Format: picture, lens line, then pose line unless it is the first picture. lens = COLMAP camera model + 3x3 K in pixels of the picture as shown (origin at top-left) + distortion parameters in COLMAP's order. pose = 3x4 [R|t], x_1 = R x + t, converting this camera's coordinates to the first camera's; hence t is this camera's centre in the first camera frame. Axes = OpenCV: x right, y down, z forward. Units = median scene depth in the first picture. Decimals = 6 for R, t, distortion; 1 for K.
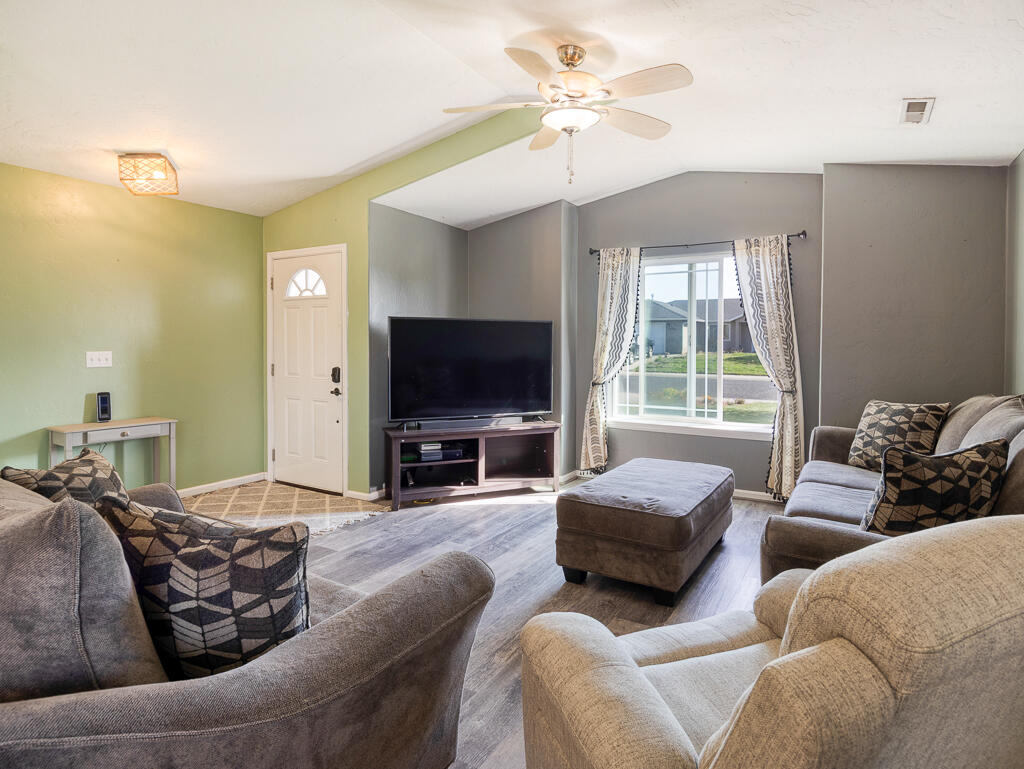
lens RADIAL K [[582.3, 0, 541.4], [0, 582.3, 350.8], [0, 0, 1]] dist [-0.023944, 0.000075]
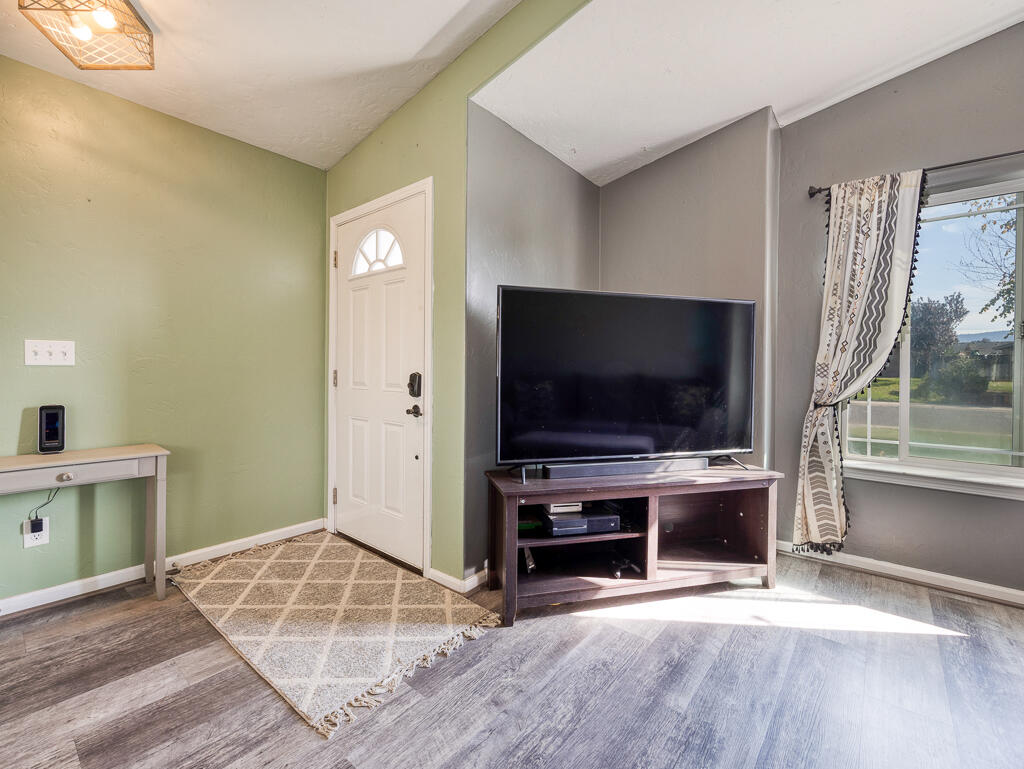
lens RADIAL K [[465.6, 0, 510.8], [0, 465.6, 364.7], [0, 0, 1]] dist [-0.017594, 0.000092]
pose [[0.983460, 0.002640, -0.181104, -0.156613], [-0.007105, 0.999686, -0.024009, 0.031067], [0.180984, 0.024899, 0.983171, 0.513579]]
